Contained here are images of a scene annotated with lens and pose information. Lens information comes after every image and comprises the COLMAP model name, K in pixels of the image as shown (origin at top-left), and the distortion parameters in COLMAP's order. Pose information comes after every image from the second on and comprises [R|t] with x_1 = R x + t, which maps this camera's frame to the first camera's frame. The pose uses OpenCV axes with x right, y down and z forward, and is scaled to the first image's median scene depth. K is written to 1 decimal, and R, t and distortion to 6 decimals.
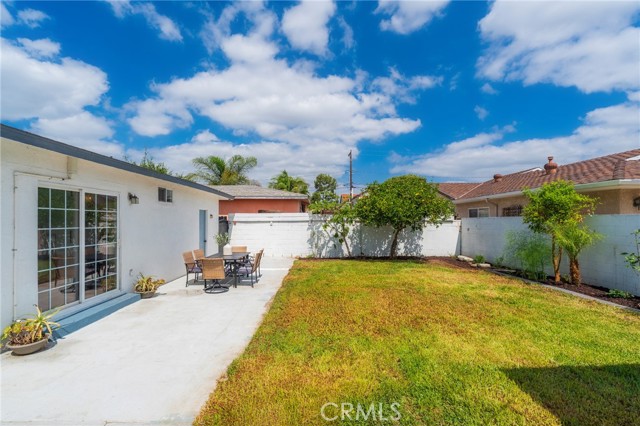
lens RADIAL K [[291.5, 0, 309.4], [0, 291.5, 224.8], [0, 0, 1]] dist [-0.014715, 0.000966]
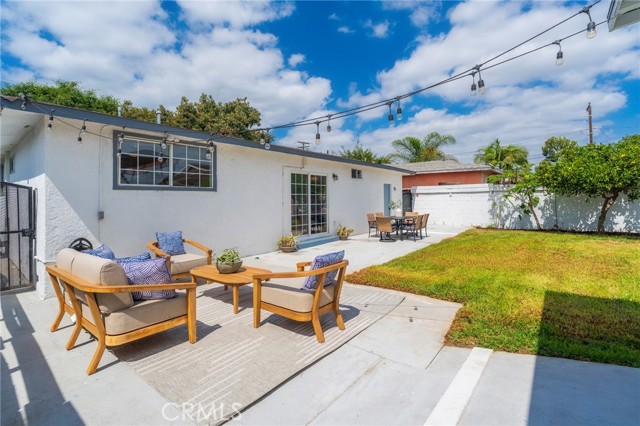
lens RADIAL K [[291.5, 0, 320.8], [0, 291.5, 198.4], [0, 0, 1]] dist [-0.014715, 0.000966]
pose [[0.791553, -0.008875, -0.611036, 0.150605], [0.001390, 0.999918, -0.012722, 0.022908], [0.611099, 0.009220, 0.791501, -0.157168]]
